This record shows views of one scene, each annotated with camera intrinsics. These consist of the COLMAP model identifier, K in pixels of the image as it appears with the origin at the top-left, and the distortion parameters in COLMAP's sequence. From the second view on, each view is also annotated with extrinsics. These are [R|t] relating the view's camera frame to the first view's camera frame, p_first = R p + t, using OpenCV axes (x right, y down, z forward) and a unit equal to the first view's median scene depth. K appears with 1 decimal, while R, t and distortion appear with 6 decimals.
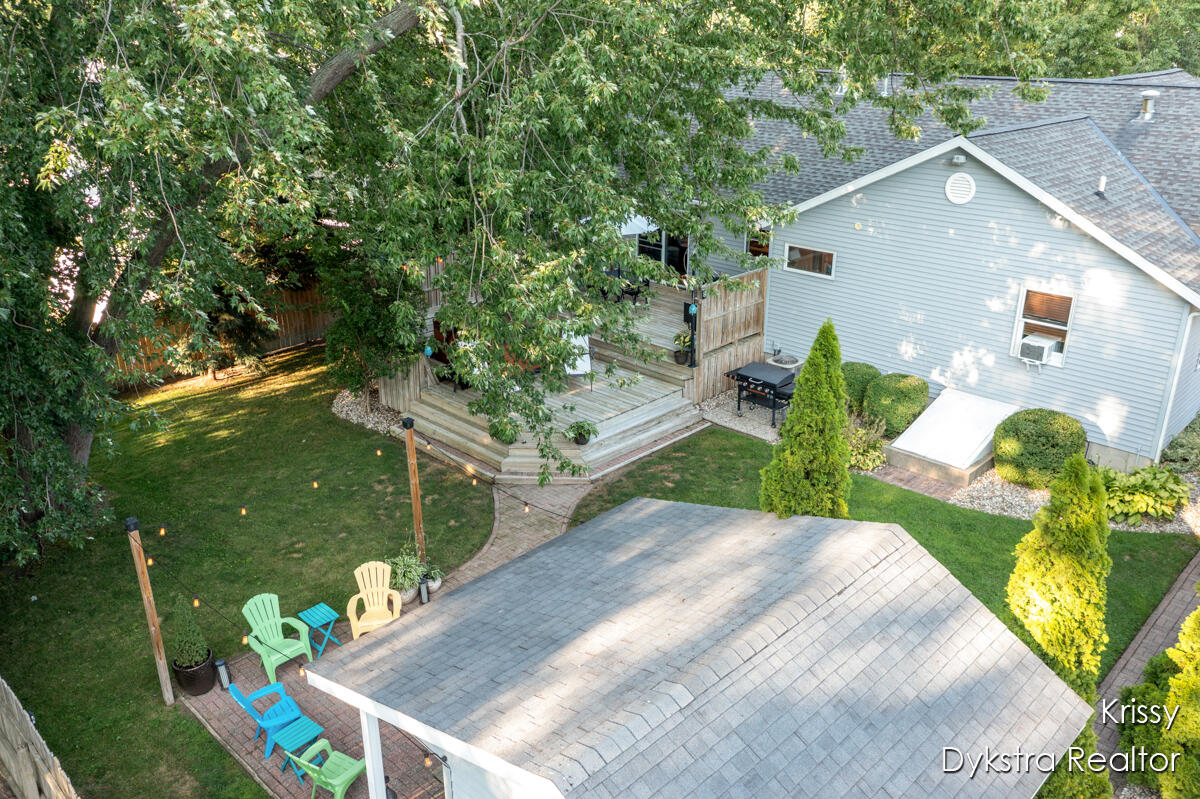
lens RADIAL K [[946.8, 0, 594.7], [0, 946.8, 401.3], [0, 0, 1]] dist [-0.010741, 0.000629]
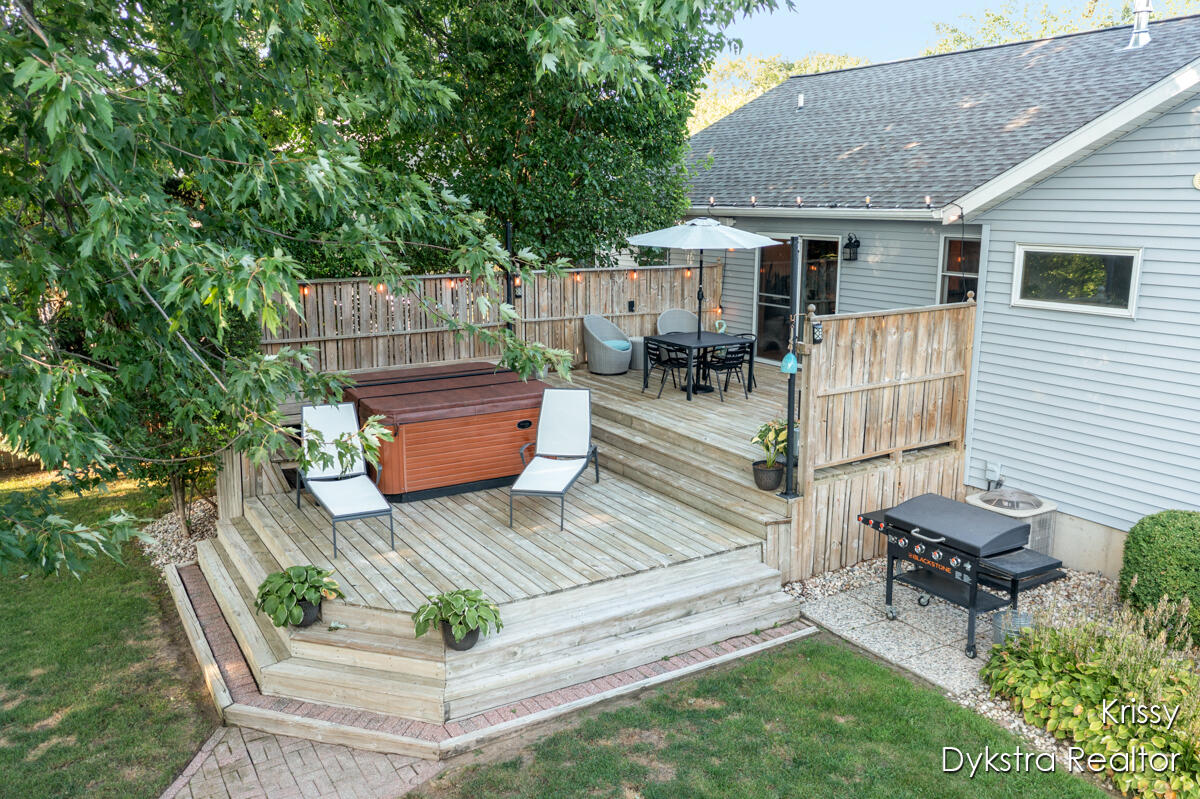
lens RADIAL K [[946.8, 0, 594.7], [0, 946.8, 401.3], [0, 0, 1]] dist [-0.010741, 0.000629]
pose [[0.968829, 0.052820, -0.242033, 0.122226], [-0.094081, 0.982257, -0.162232, 0.001222], [0.229169, 0.179946, 0.956609, 0.545622]]
